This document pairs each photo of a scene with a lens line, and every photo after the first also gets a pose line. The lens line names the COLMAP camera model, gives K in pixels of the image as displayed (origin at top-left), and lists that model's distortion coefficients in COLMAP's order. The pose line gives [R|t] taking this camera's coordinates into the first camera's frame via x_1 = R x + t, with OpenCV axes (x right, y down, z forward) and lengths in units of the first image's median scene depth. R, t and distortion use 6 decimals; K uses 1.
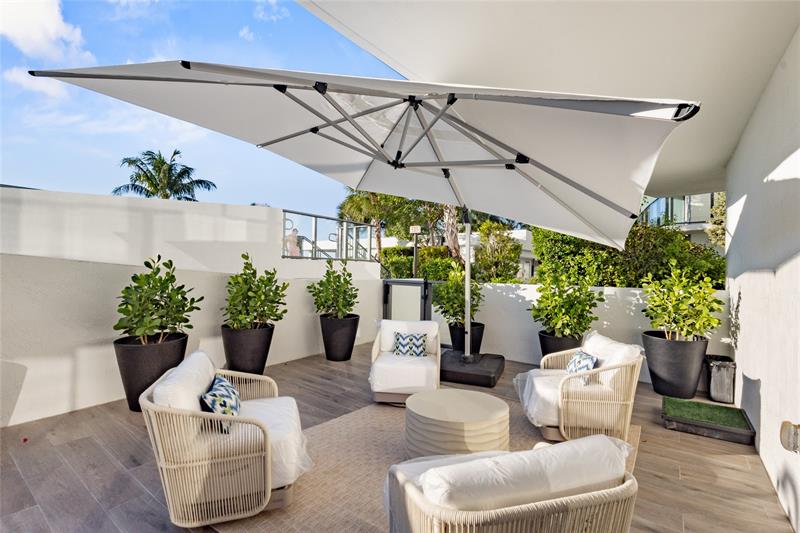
lens RADIAL K [[369.8, 0, 400.0], [0, 369.8, 266.5], [0, 0, 1]] dist [0.004265, 0.000748]
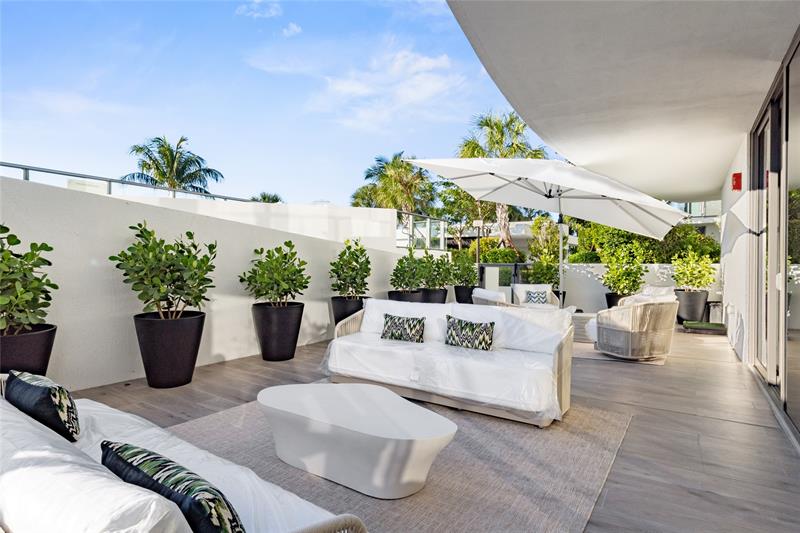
lens RADIAL K [[425.4, 0, 400.0], [0, 425.4, 266.5], [0, 0, 1]] dist [0.000297, -0.000003]
pose [[0.999399, -0.006689, 0.033999, -0.591791], [0.006123, 0.999841, 0.016750, 0.031239], [-0.034106, -0.016531, 0.999281, -0.814441]]
